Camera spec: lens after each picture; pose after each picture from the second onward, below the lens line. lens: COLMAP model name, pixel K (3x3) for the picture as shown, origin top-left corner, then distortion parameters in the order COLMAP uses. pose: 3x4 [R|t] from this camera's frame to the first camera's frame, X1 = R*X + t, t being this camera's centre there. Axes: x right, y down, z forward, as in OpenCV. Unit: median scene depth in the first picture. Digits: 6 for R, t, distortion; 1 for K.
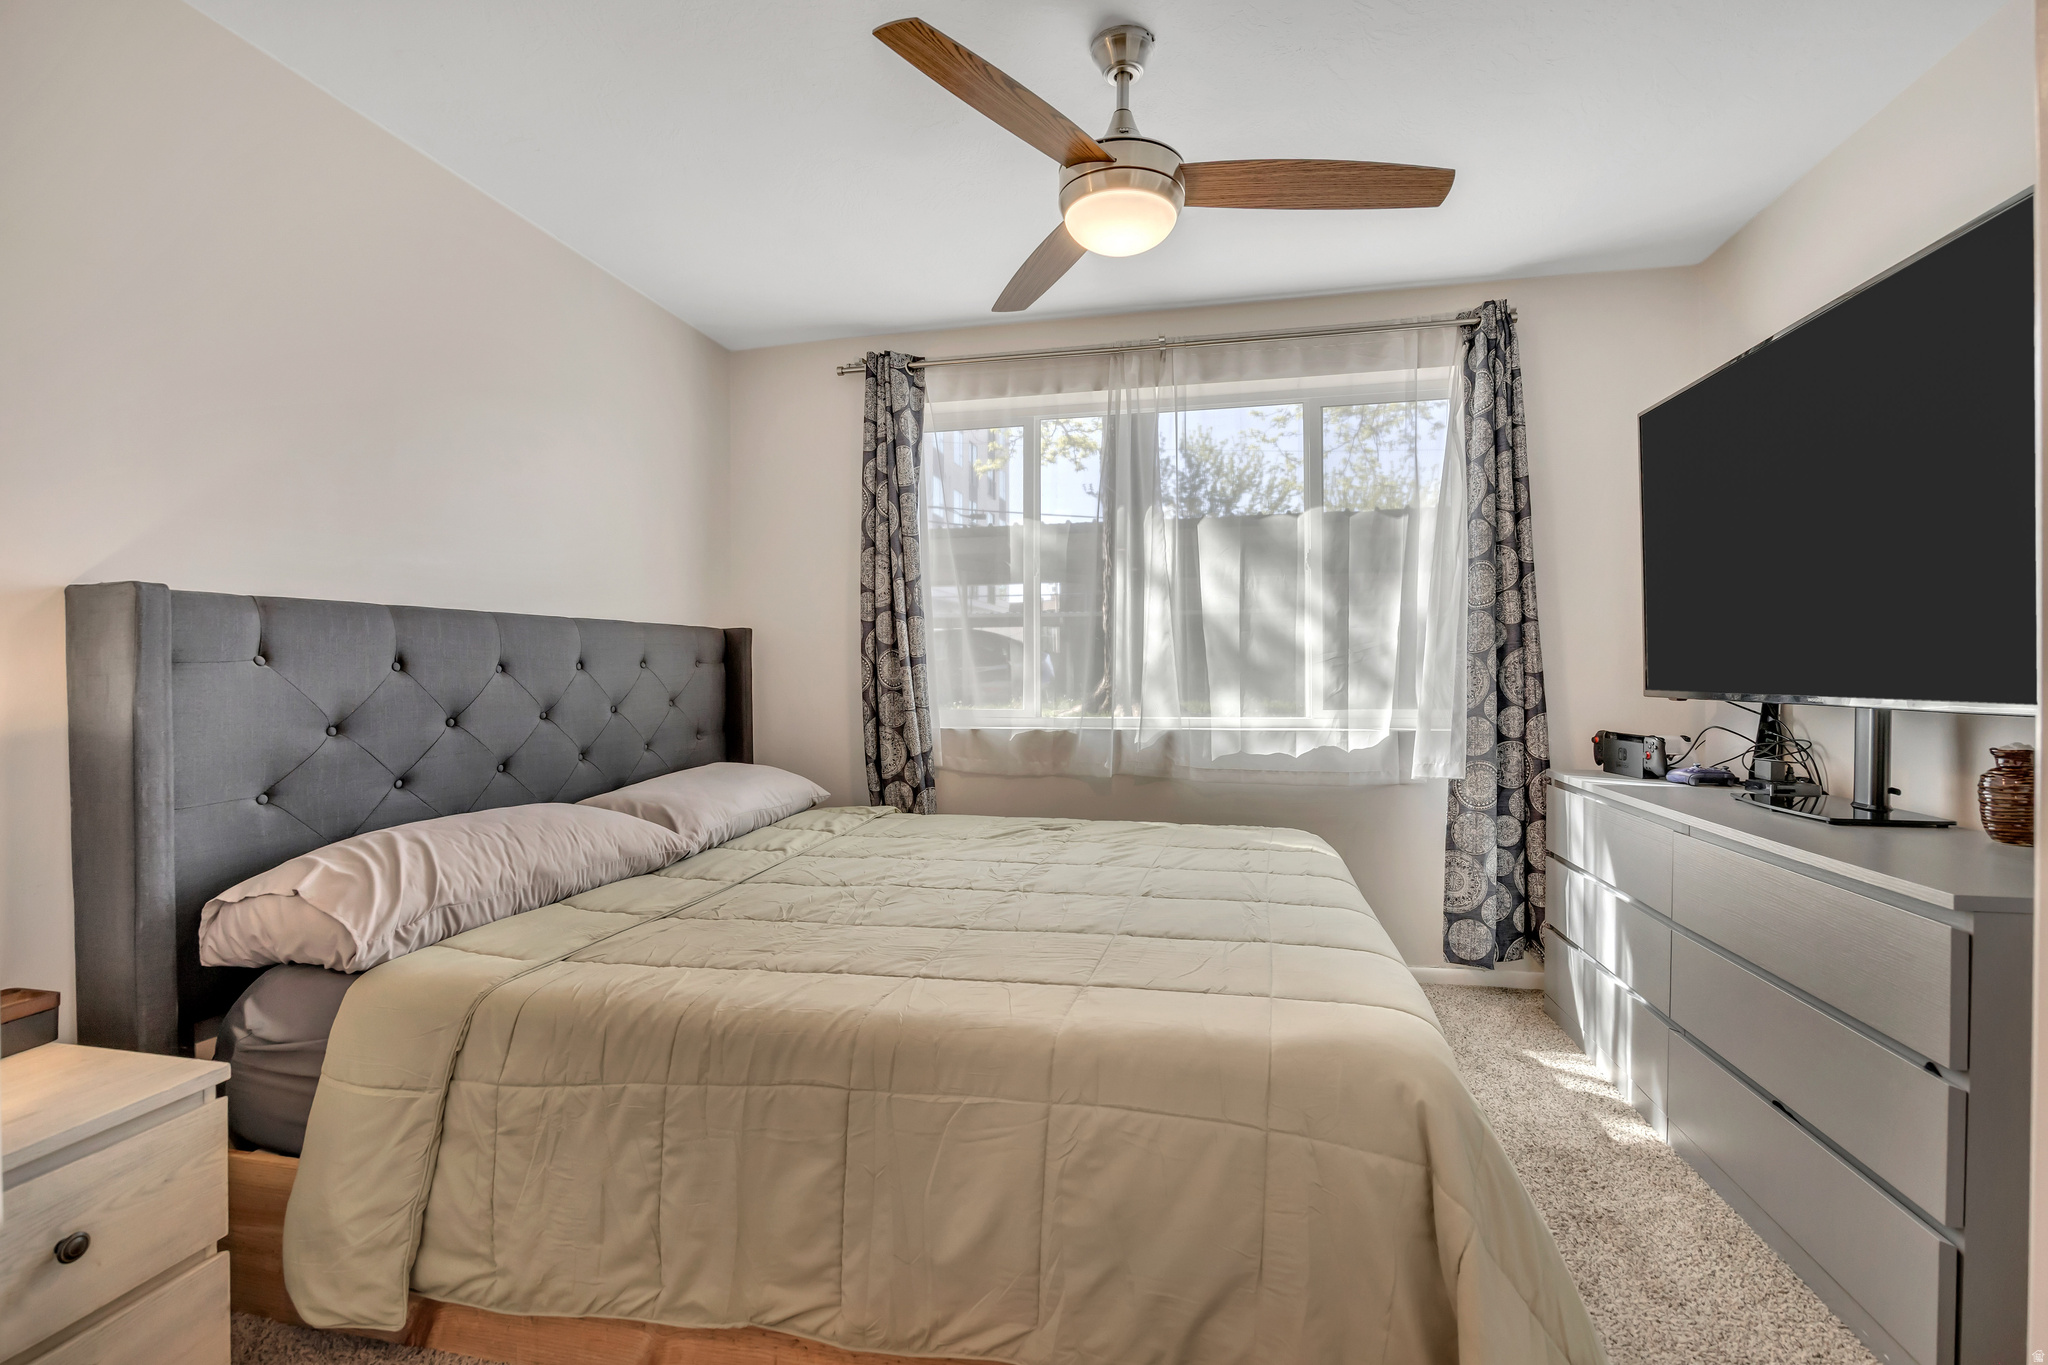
lens RADIAL K [[928.0, 0, 1024.0], [0, 928.0, 682.5], [0, 0, 1]] dist [-0.000668, 0.000418]
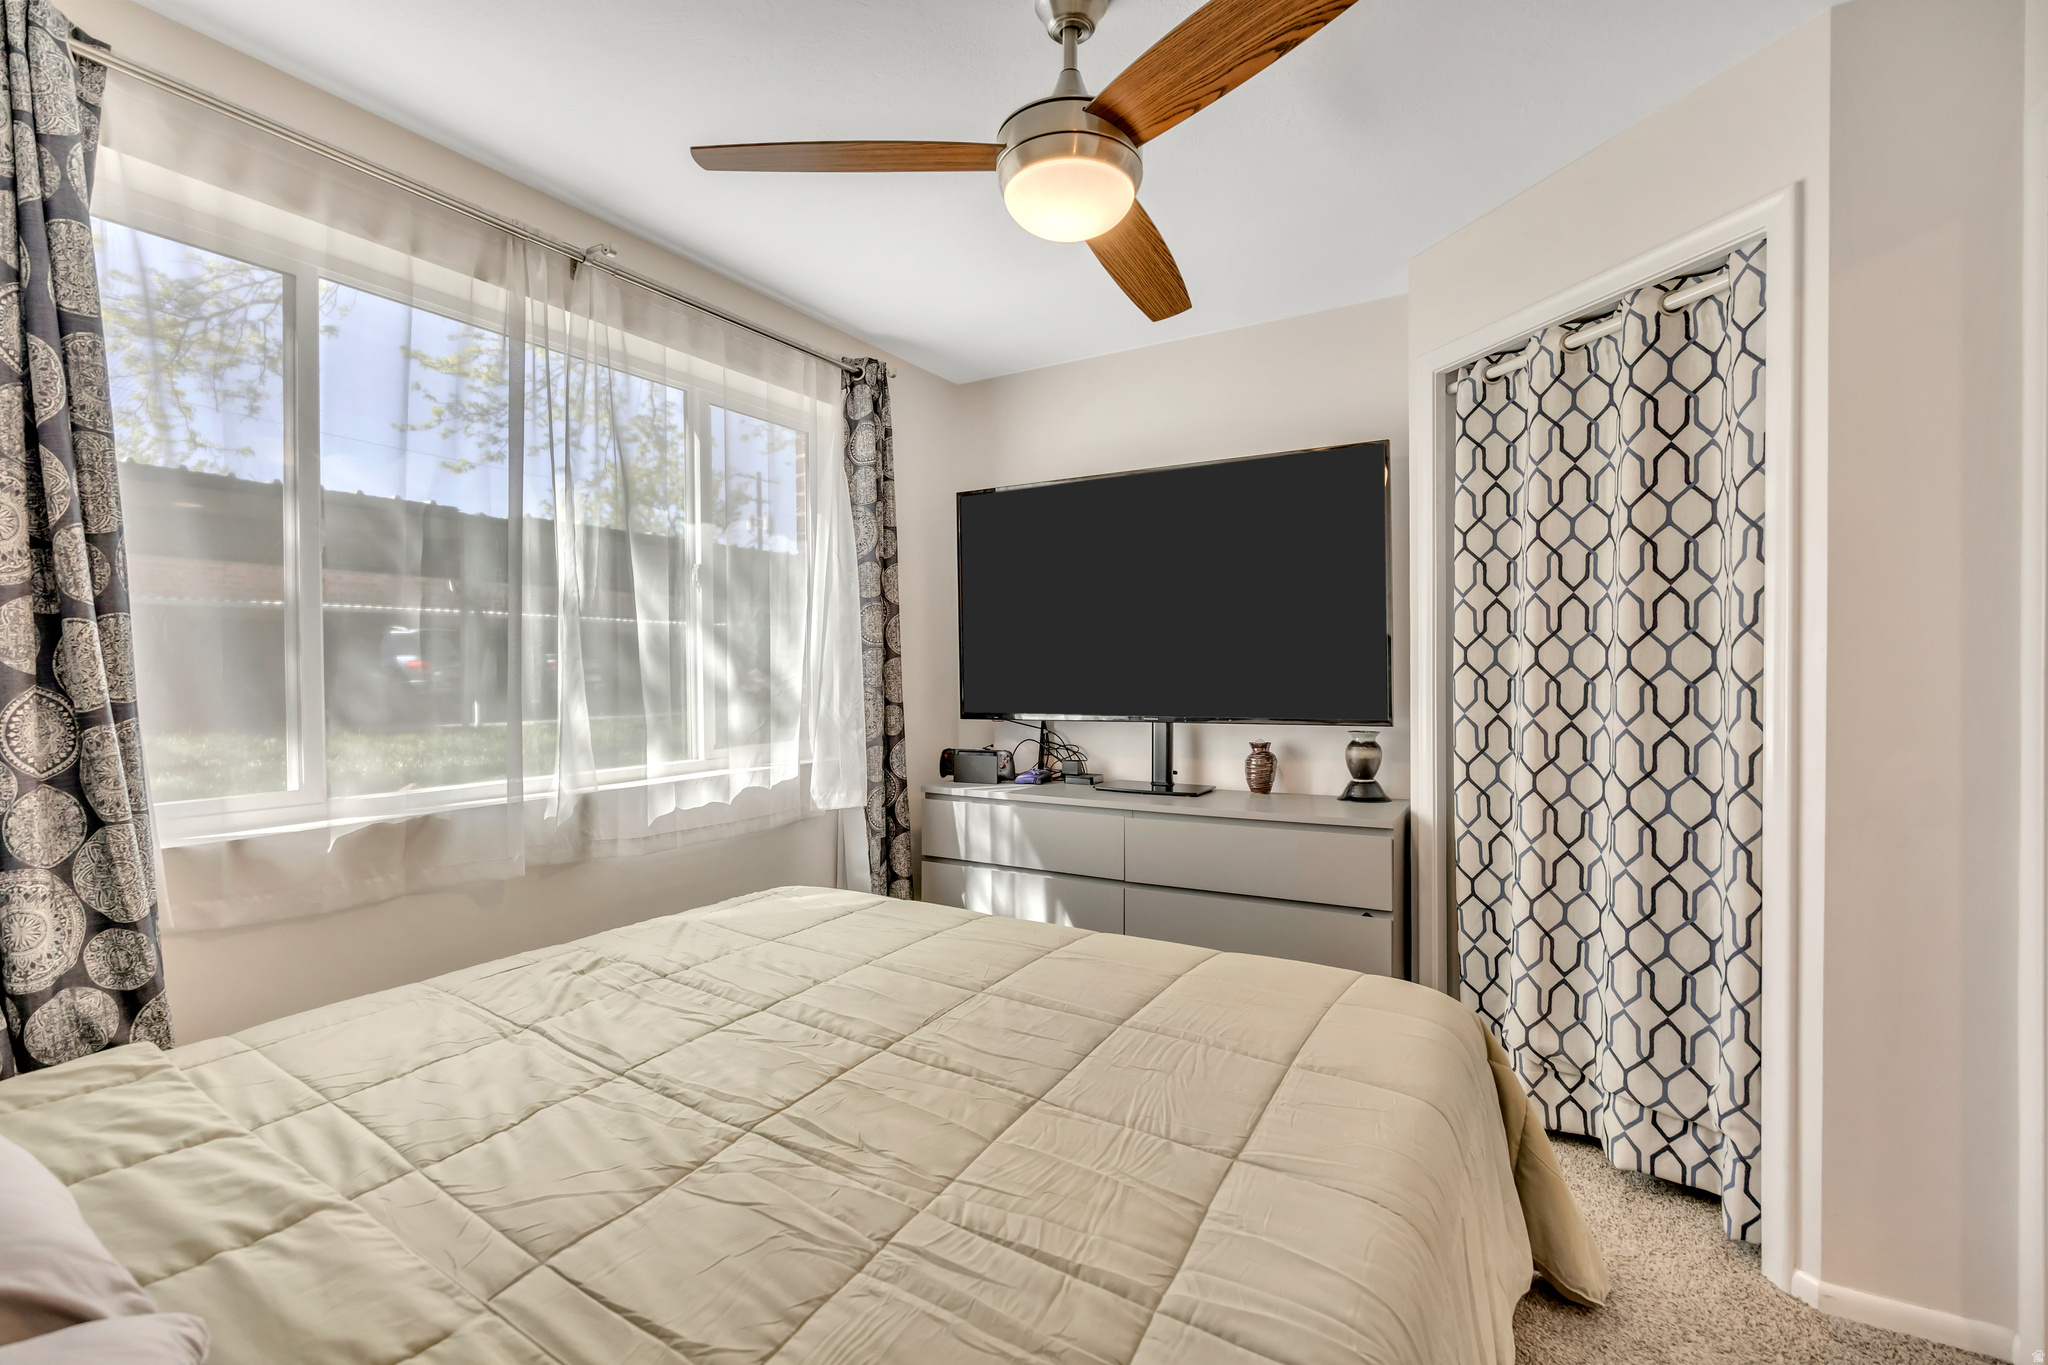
lens RADIAL K [[928.0, 0, 1024.0], [0, 928.0, 682.5], [0, 0, 1]] dist [-0.000668, 0.000418]
pose [[0.307321, -0.009119, 0.951562, -0.477690], [0.015823, 0.999865, 0.004471, -0.036990], [-0.951474, 0.013683, 0.307423, 0.511066]]
